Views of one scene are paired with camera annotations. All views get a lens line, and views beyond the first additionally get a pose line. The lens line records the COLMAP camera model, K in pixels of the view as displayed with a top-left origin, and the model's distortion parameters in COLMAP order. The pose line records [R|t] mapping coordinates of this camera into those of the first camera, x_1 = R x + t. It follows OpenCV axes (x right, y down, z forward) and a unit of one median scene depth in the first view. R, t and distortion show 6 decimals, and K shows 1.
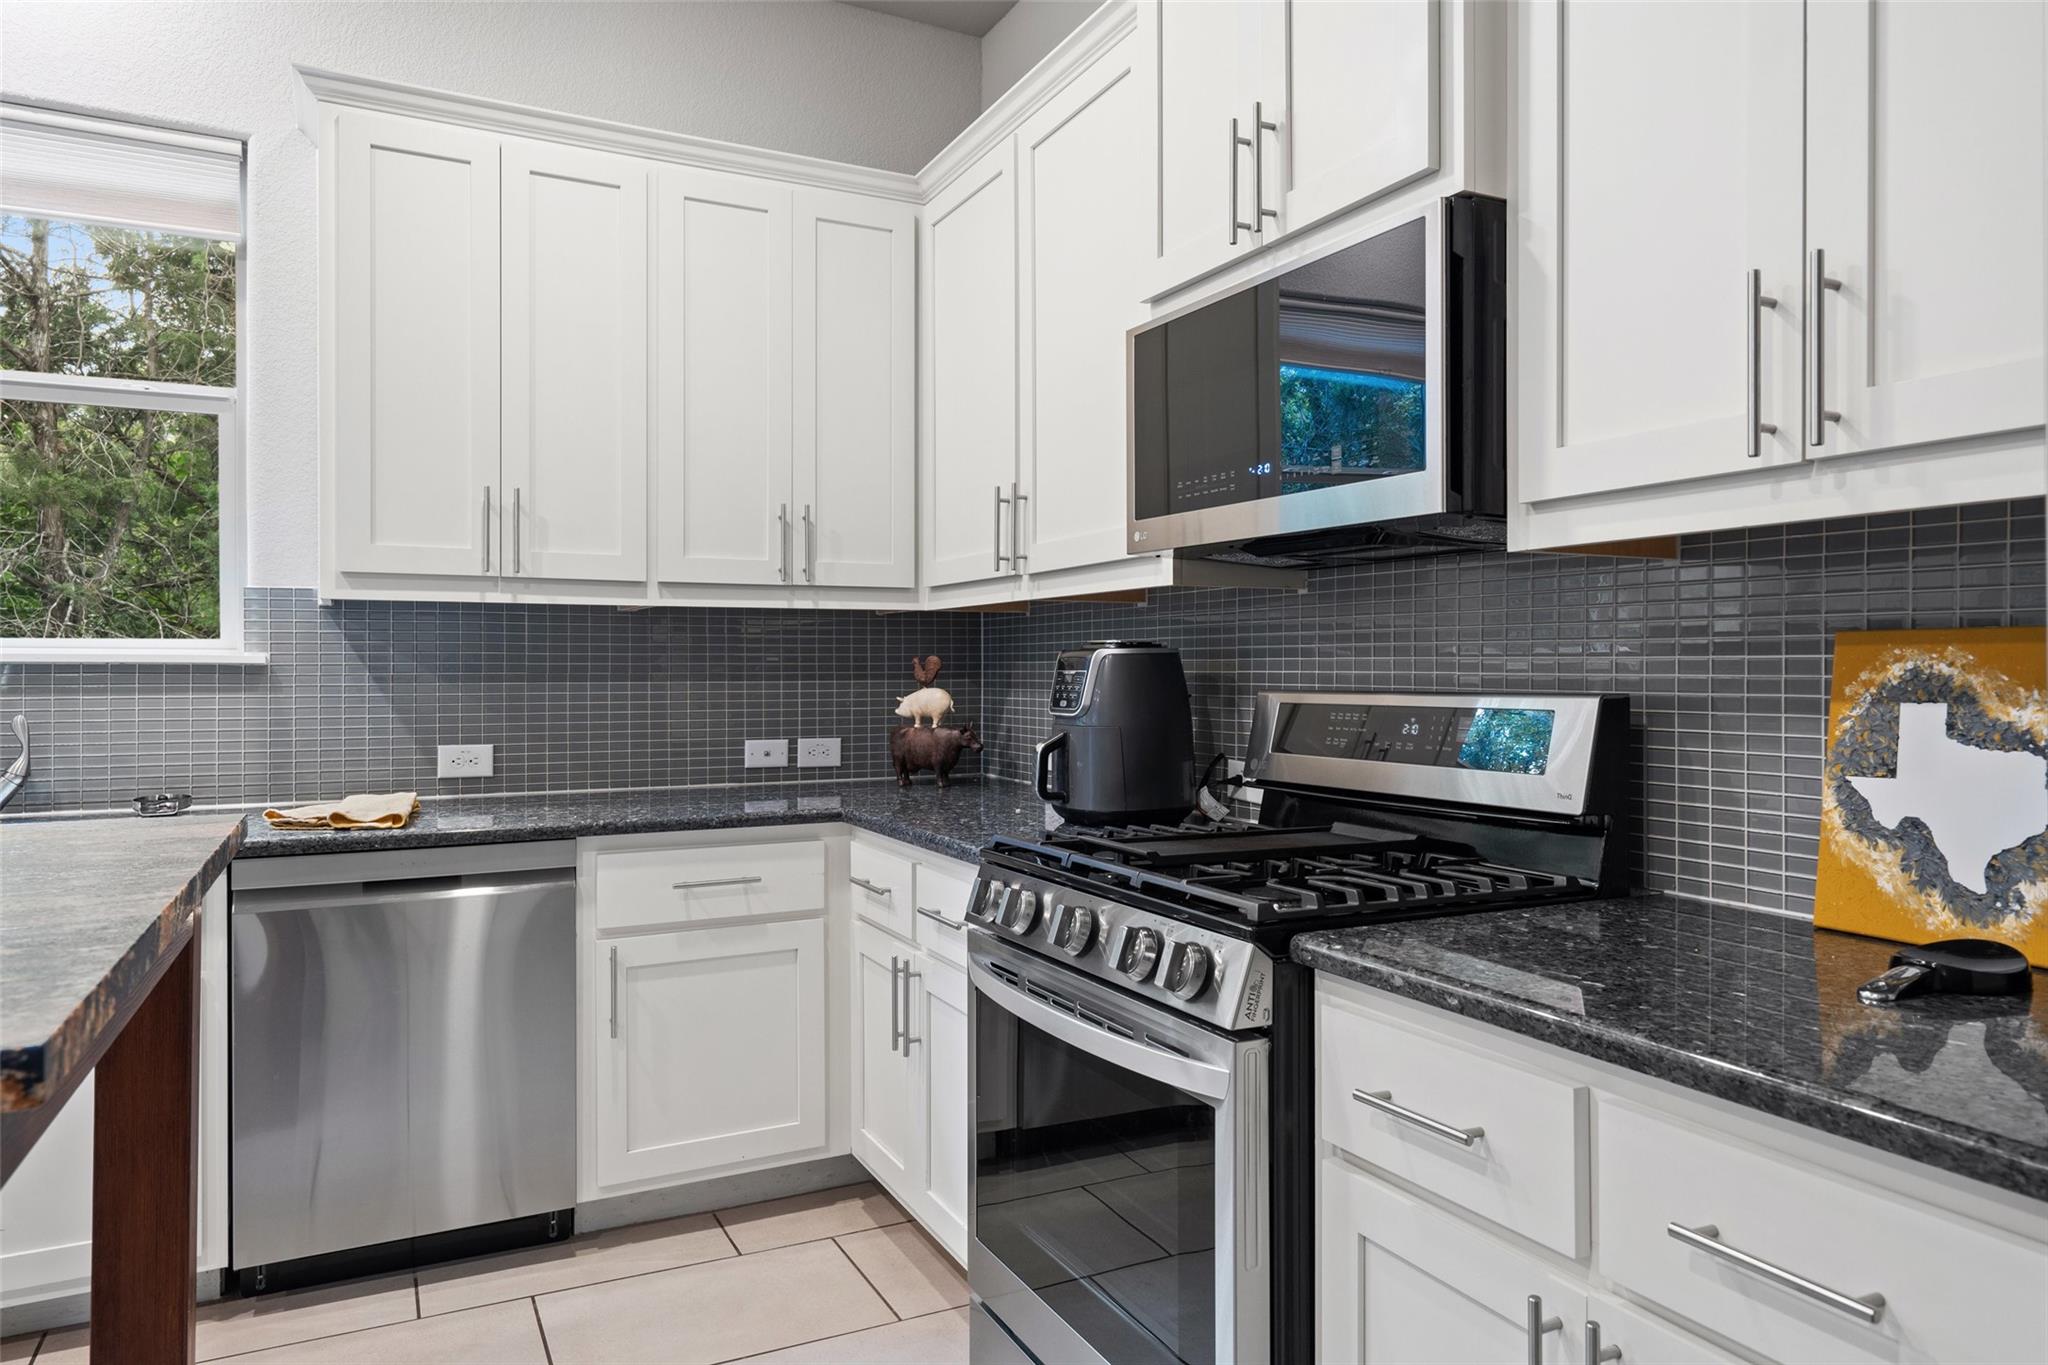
lens RADIAL K [[1399.5, 0, 1024.0], [0, 1399.5, 682.5], [0, 0, 1]] dist [0.046624, 0.001472]
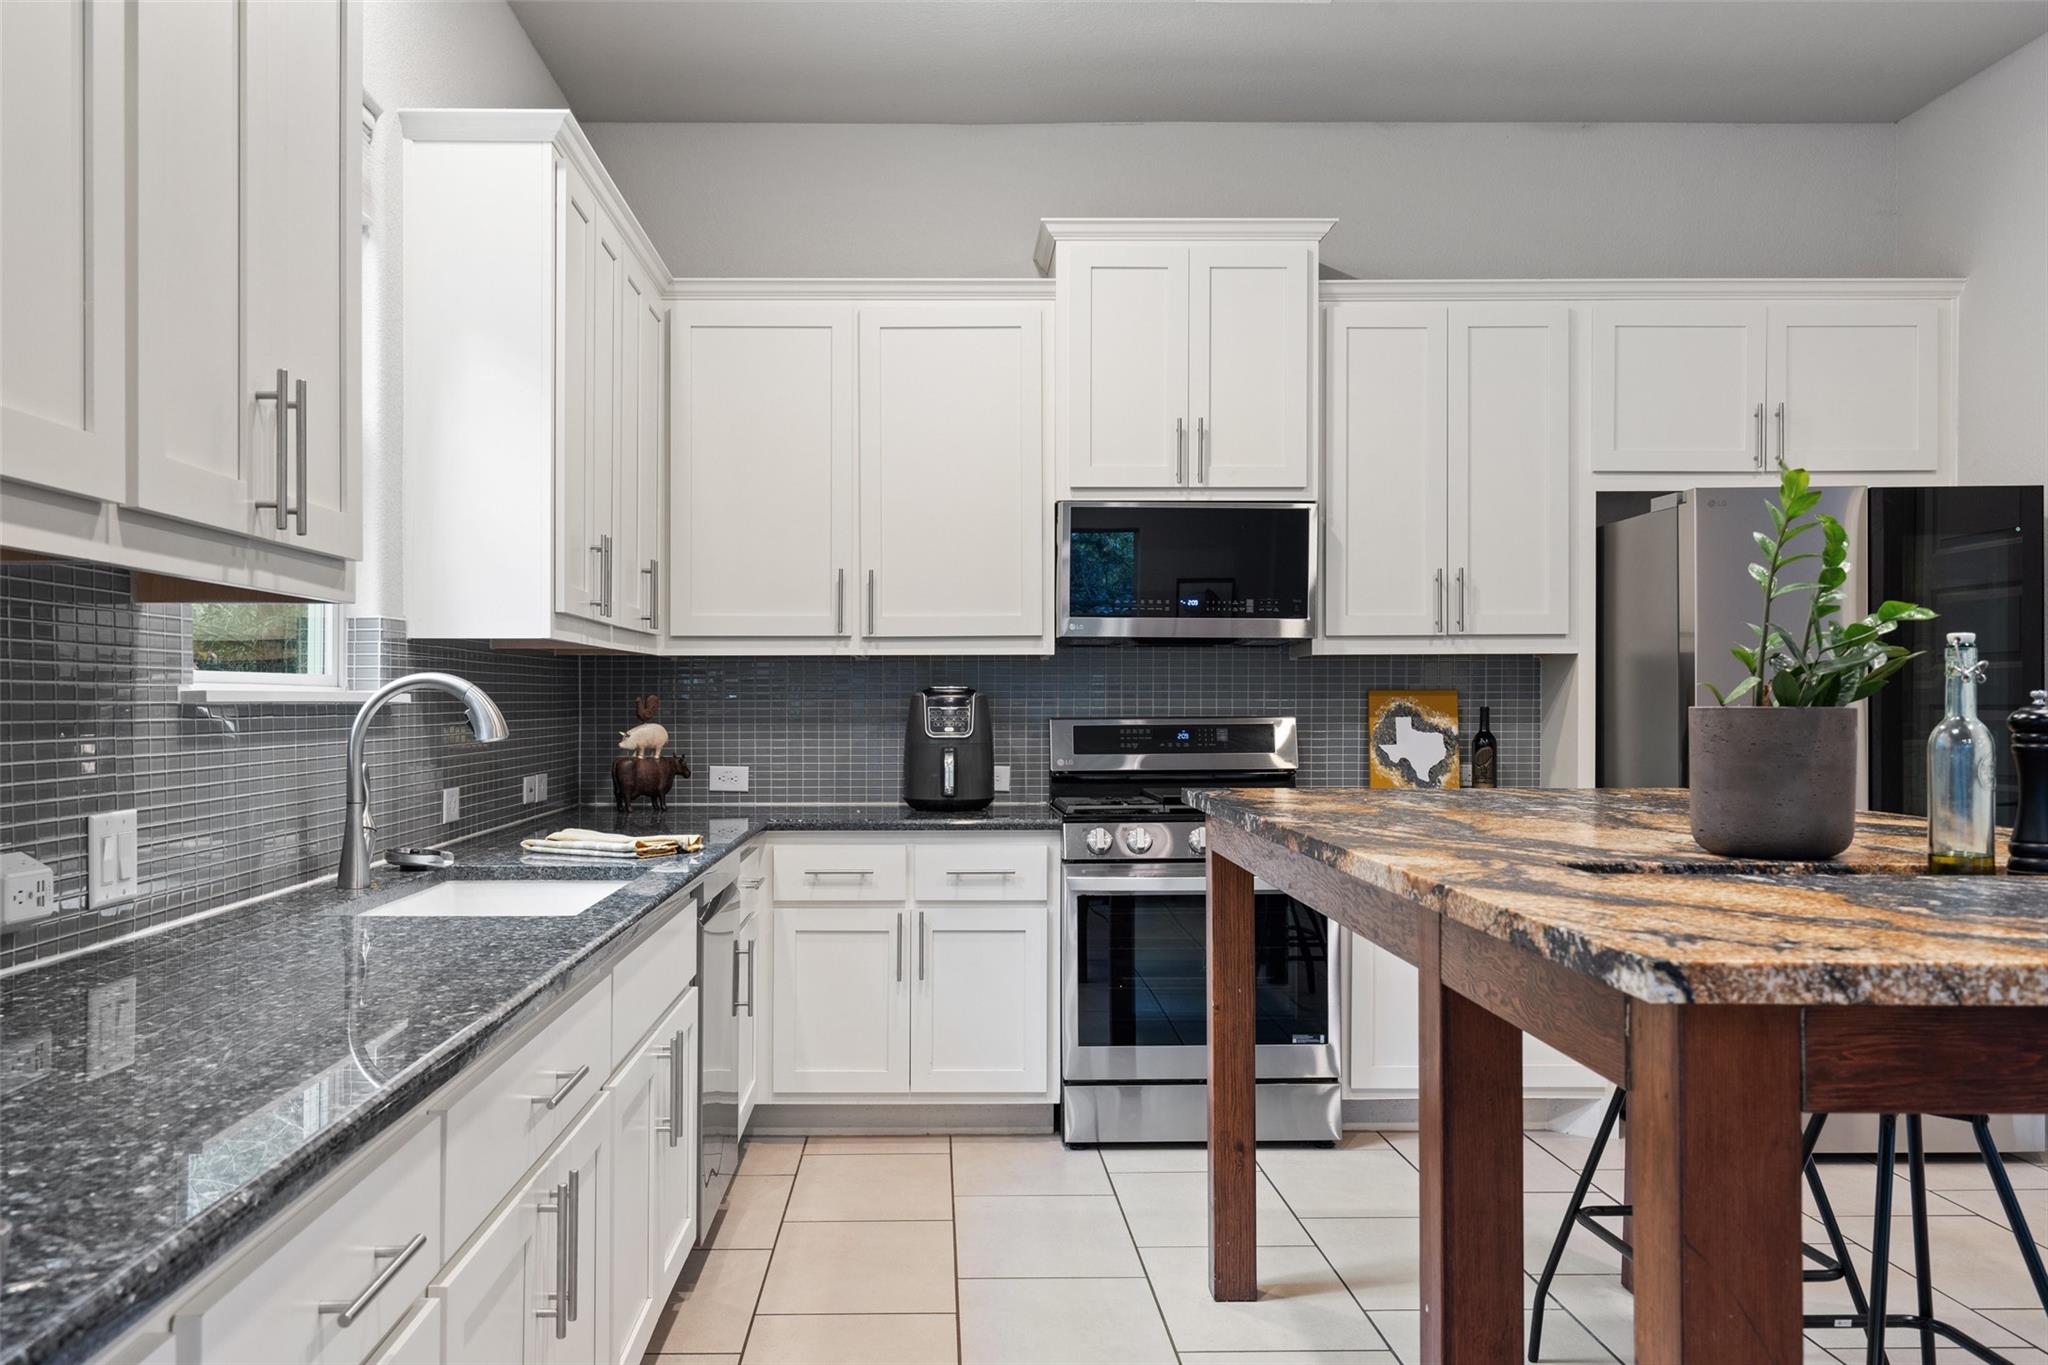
lens RADIAL K [[1667.8, 0, 1020.7], [0, 1667.8, 712.8], [0, 0, 1]] dist [-0.002799, -0.000500]
pose [[0.398937, -0.006317, 0.916956, -1.374444], [0.011687, 0.999930, 0.001803, -0.004120], [-0.916904, 0.009997, 0.398983, 0.199400]]
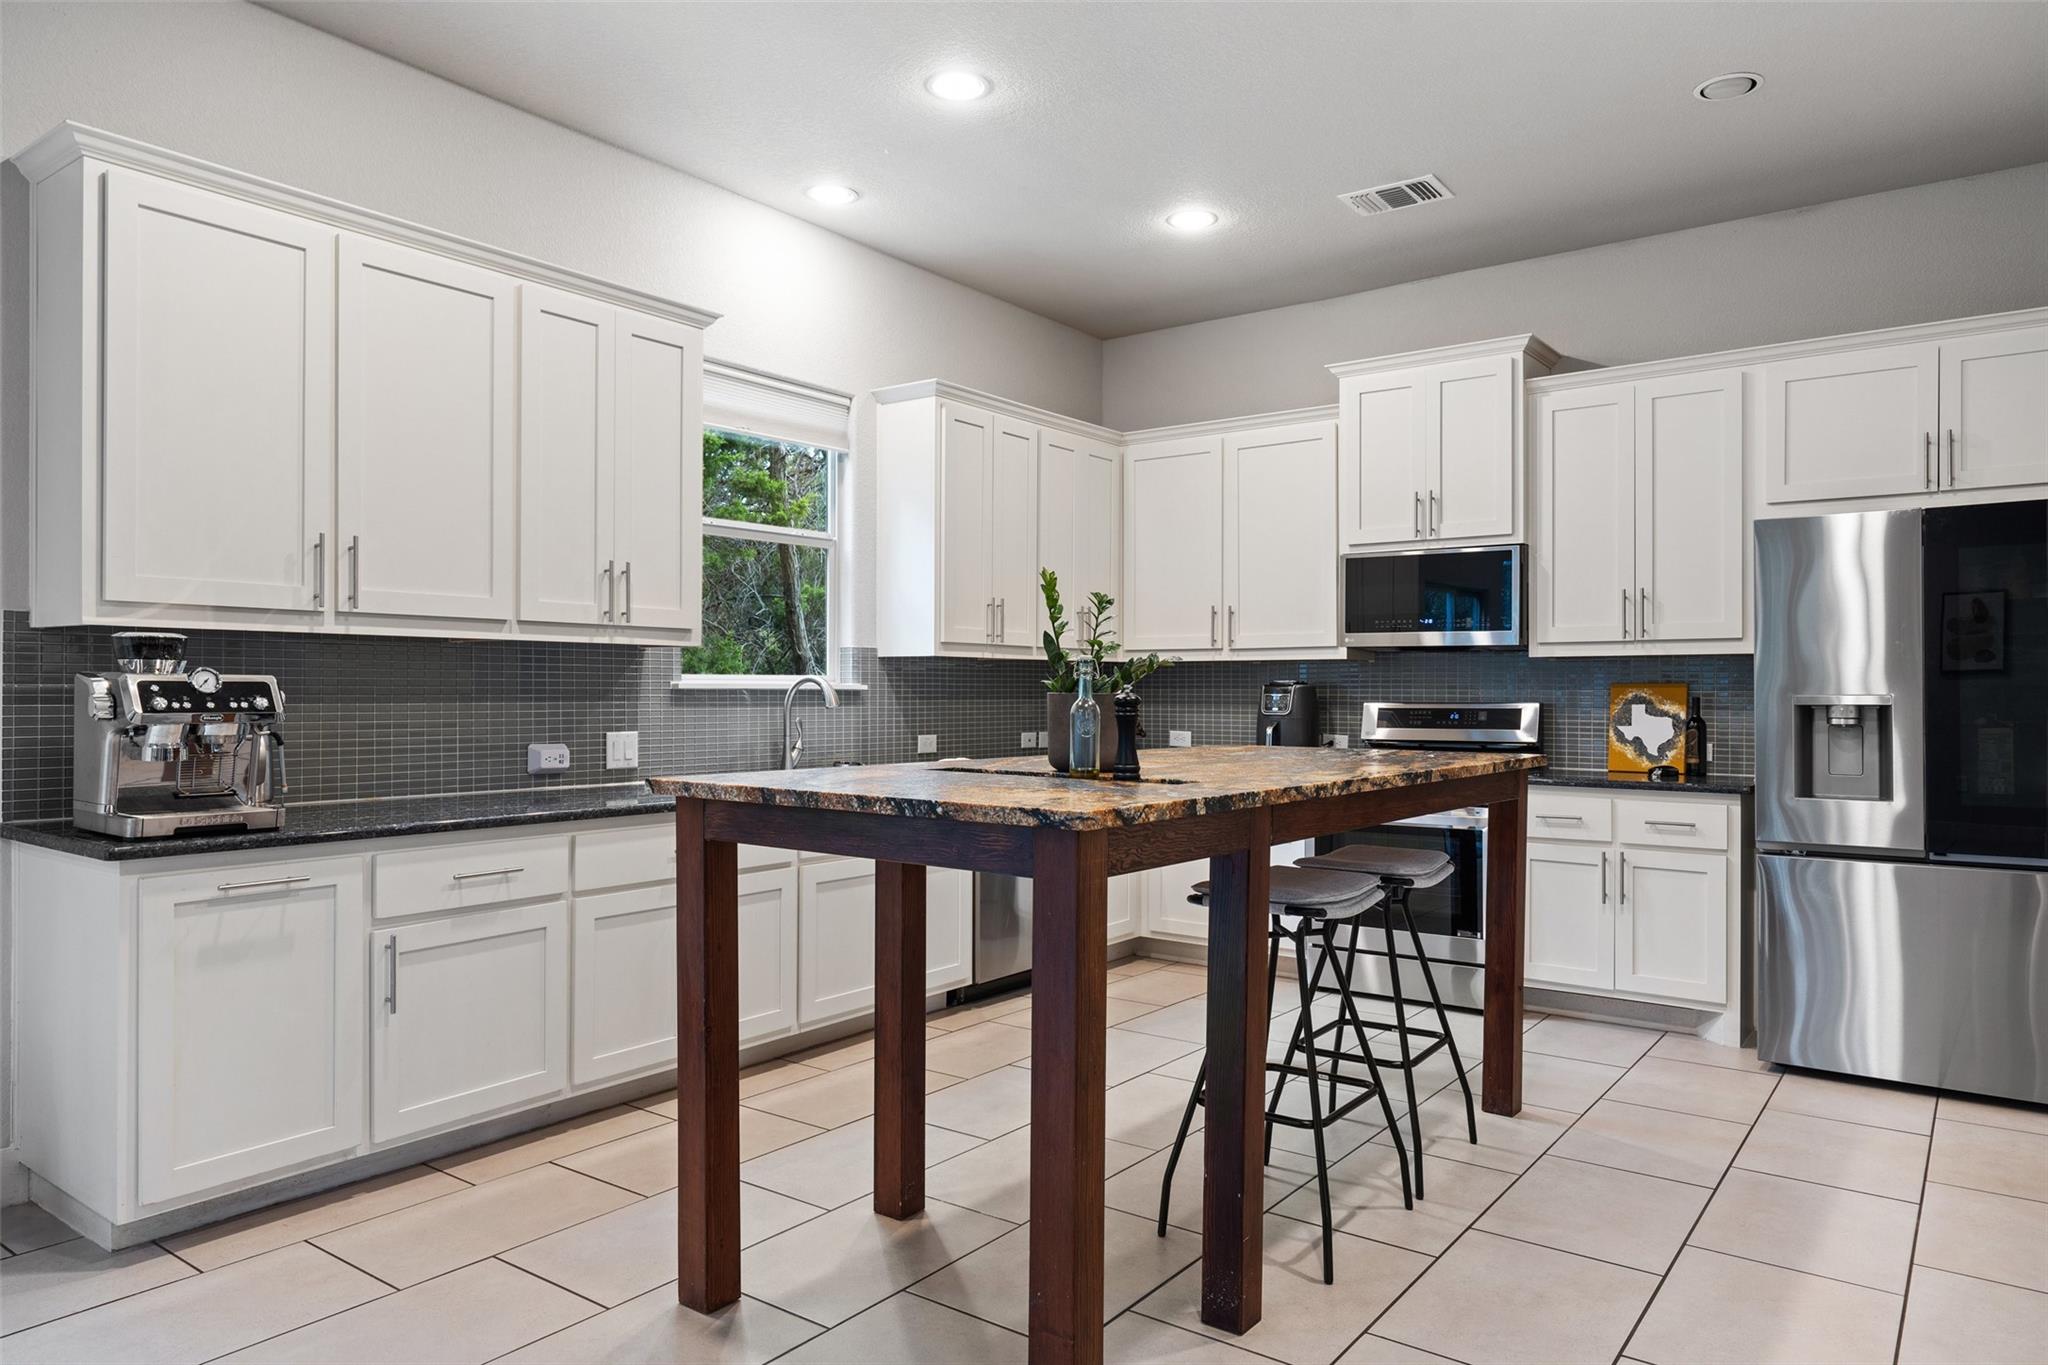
lens RADIAL K [[1302.0, 0, 1023.4], [0, 1302.0, 698.7], [0, 0, 1]] dist [-0.055771, 0.001053]
pose [[0.884170, 0.000253, 0.467166, -1.146980], [0.001856, 0.999990, -0.004054, 0.005555], [-0.467163, 0.004452, 0.884160, -0.575770]]
